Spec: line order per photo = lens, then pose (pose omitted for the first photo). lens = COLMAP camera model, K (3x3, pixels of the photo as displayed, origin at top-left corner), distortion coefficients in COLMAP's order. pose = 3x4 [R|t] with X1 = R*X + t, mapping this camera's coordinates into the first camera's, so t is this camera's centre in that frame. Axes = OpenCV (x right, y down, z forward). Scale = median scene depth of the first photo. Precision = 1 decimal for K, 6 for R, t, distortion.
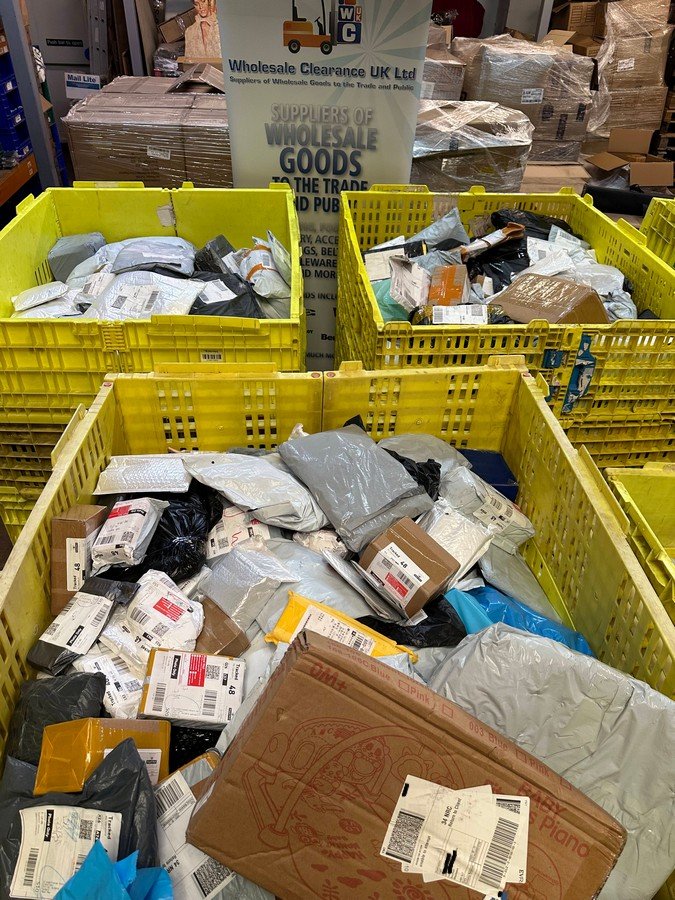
lens RADIAL K [[637.4, 0, 334.2], [0, 637.4, 446.3], [0, 0, 1]] dist [0.057561, -0.087315]
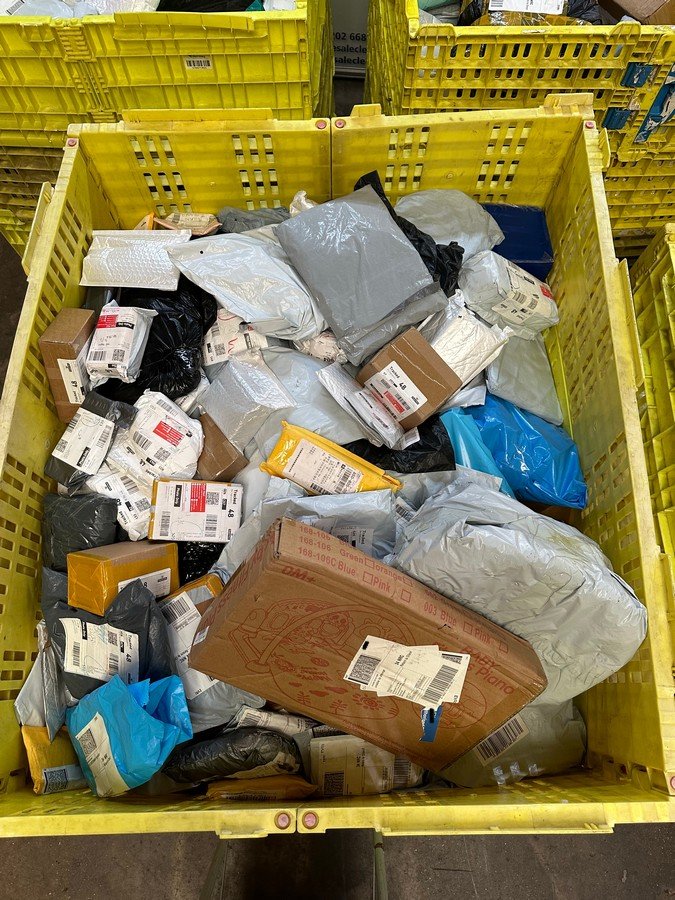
lens RADIAL K [[637.4, 0, 335.0], [0, 637.4, 448.1], [0, 0, 1]] dist [0.057561, -0.087315]
pose [[0.997080, 0.046773, -0.060362, 0.054231], [-0.005592, 0.833060, 0.553154, -0.213787], [0.076158, -0.551201, 0.830889, 0.103131]]
